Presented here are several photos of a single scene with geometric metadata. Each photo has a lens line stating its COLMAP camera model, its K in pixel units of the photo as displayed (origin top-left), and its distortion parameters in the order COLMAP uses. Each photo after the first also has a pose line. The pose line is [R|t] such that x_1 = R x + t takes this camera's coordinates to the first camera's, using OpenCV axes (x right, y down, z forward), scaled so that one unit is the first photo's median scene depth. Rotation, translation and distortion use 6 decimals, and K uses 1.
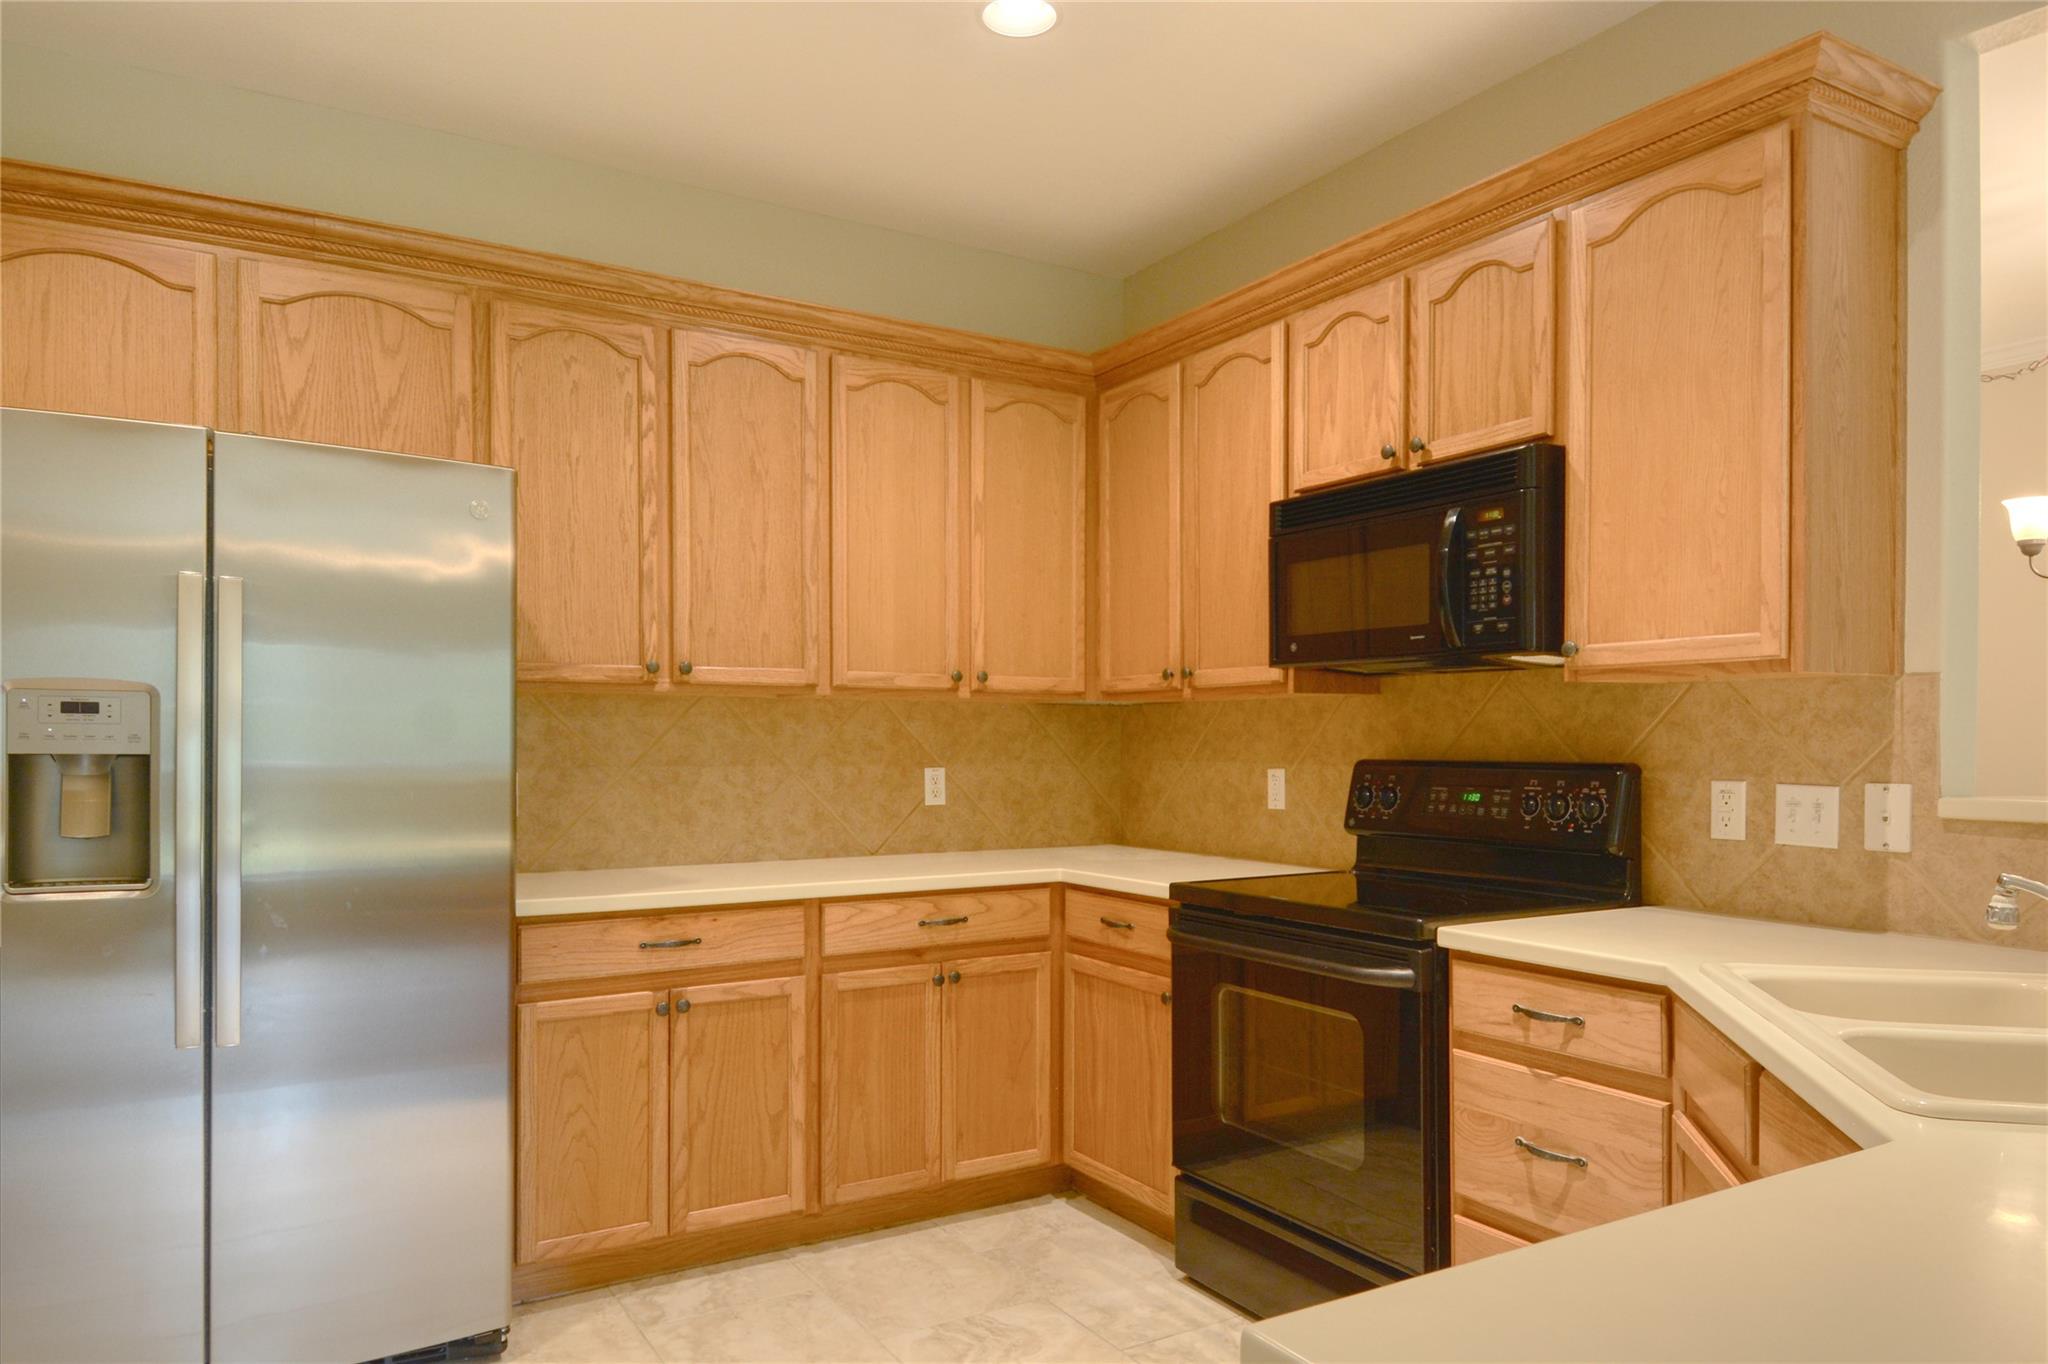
lens RADIAL K [[1330.7, 0, 1034.9], [0, 1330.7, 761.7], [0, 0, 1]] dist [0.052967, -0.057460]
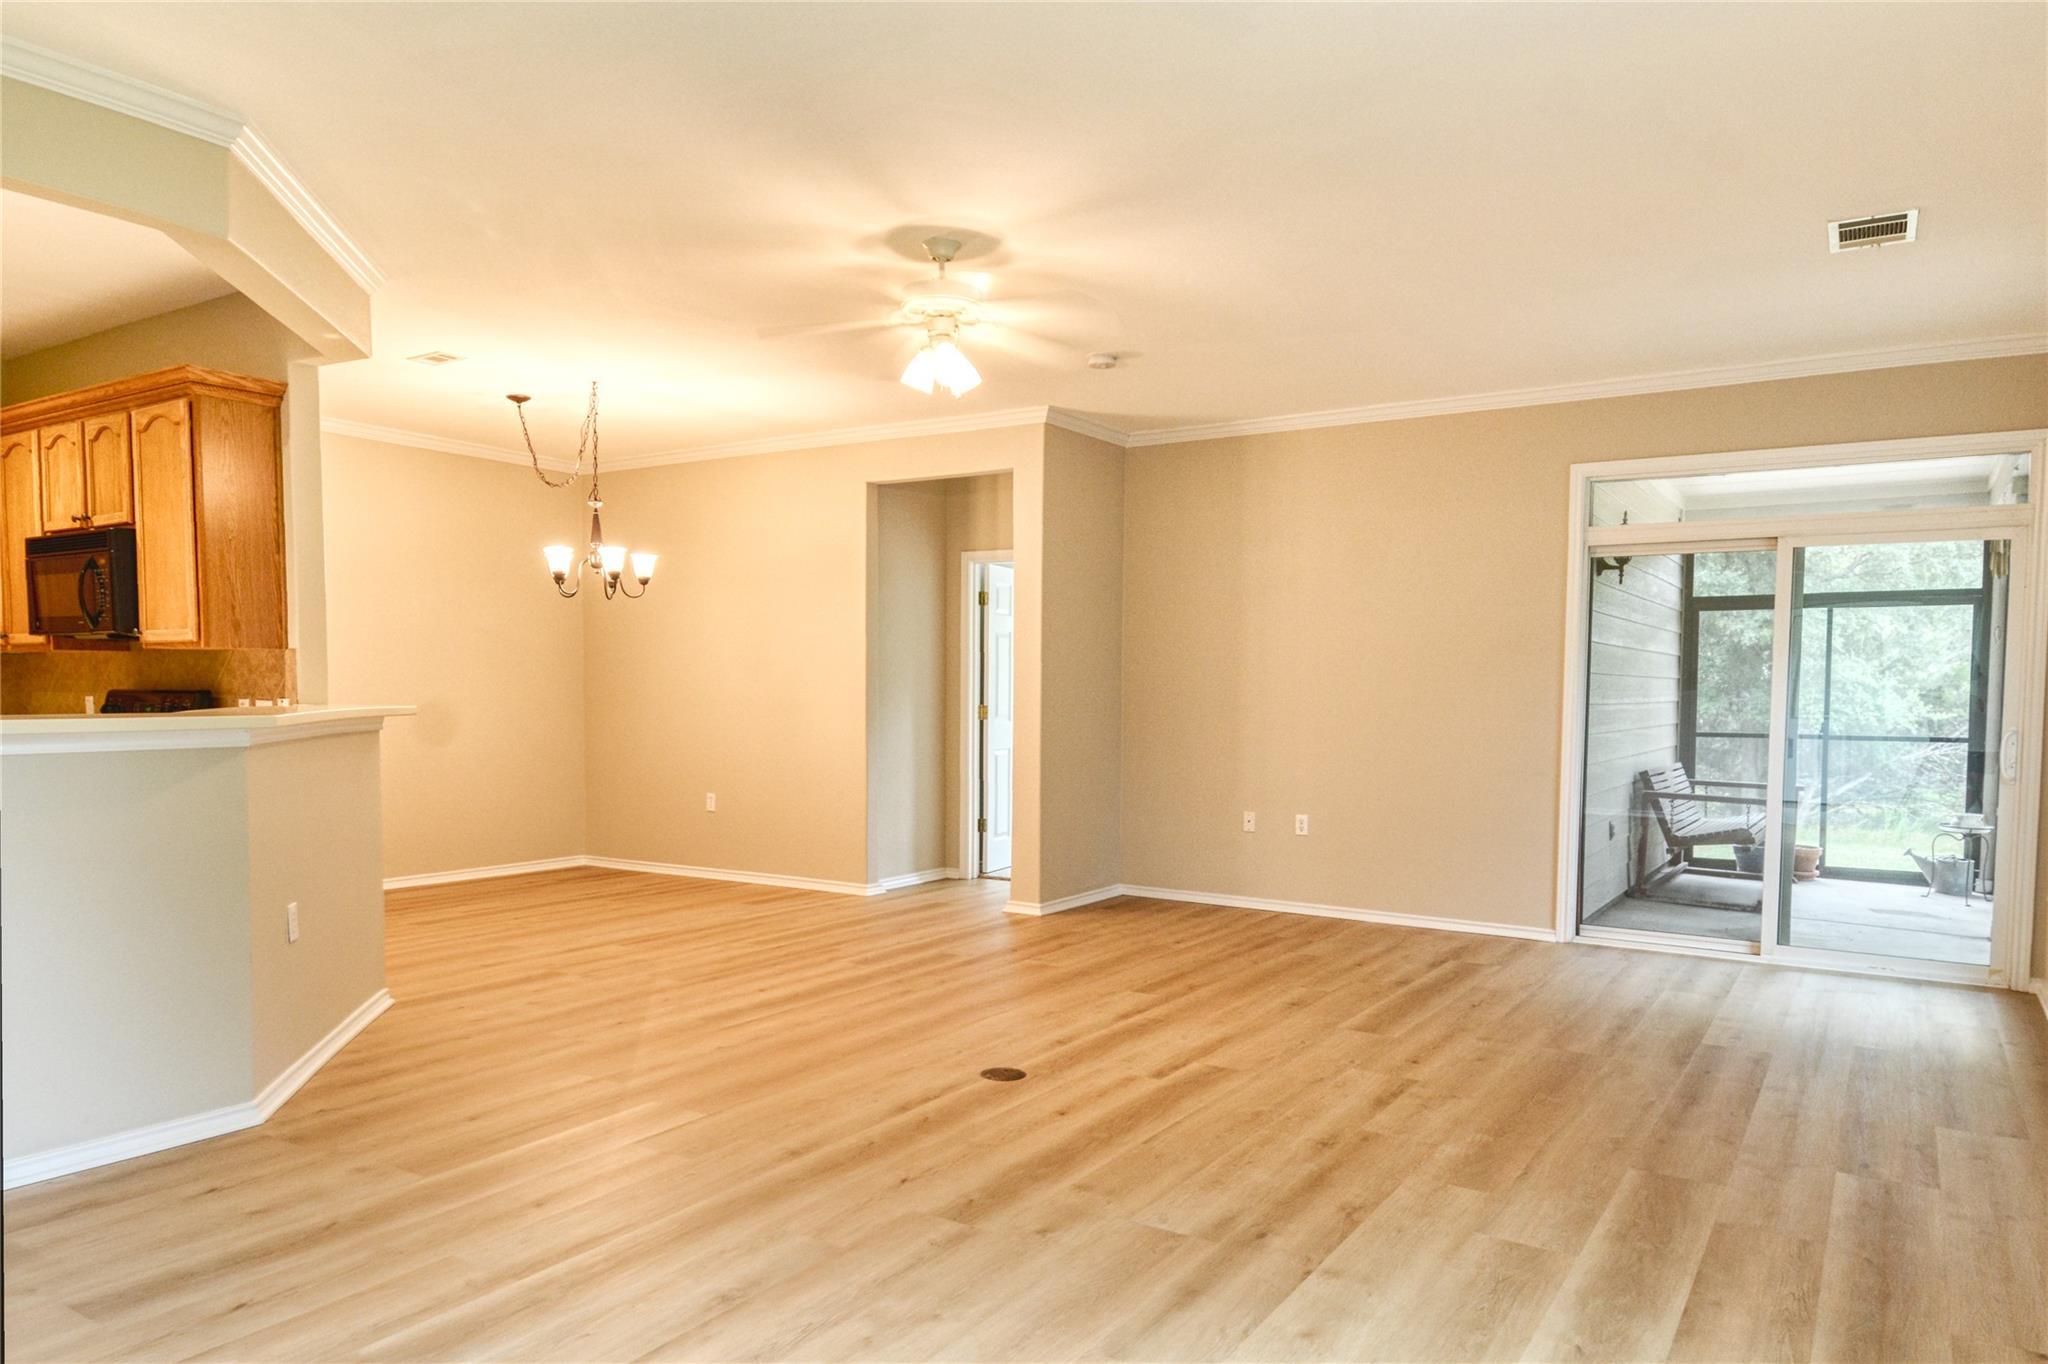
lens RADIAL K [[1330.7, 0, 1034.9], [0, 1330.7, 761.7], [0, 0, 1]] dist [0.052967, -0.057460]
pose [[0.896699, -0.020638, 0.442158, 0.647971], [0.002116, 0.999101, 0.042342, 0.023920], [-0.442635, -0.037032, 0.895937, -1.281033]]
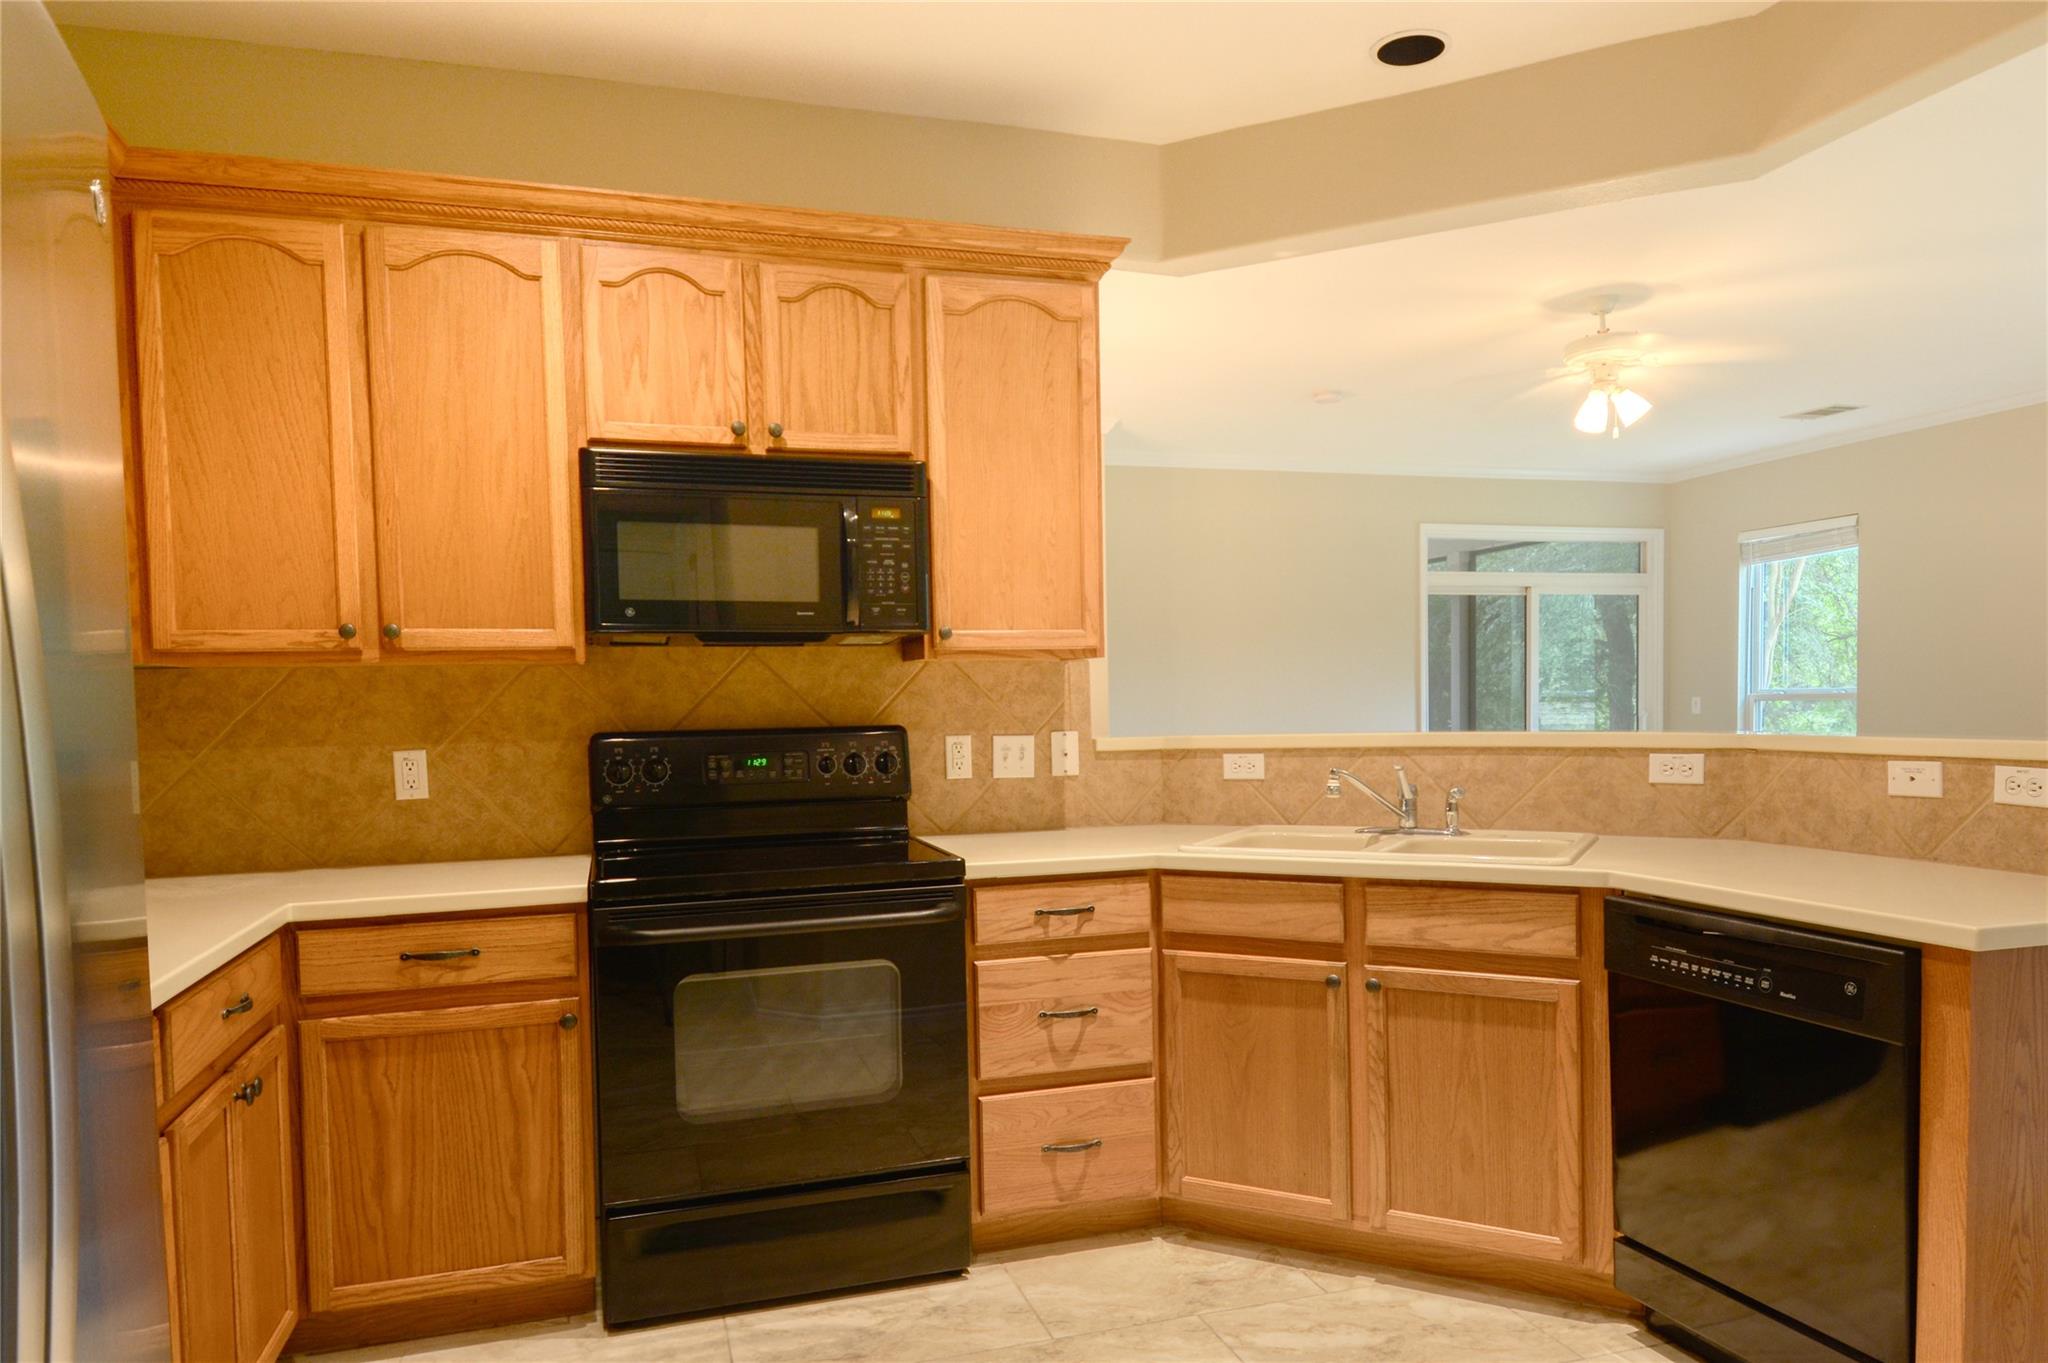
lens RADIAL K [[1330.7, 0, 1034.9], [0, 1330.7, 761.2], [0, 0, 1]] dist [0.052967, -0.057460]
pose [[0.243052, -0.050765, 0.968684, -0.720772], [0.035894, 0.998416, 0.043317, -0.014274], [-0.969349, 0.024242, 0.244489, 0.565063]]
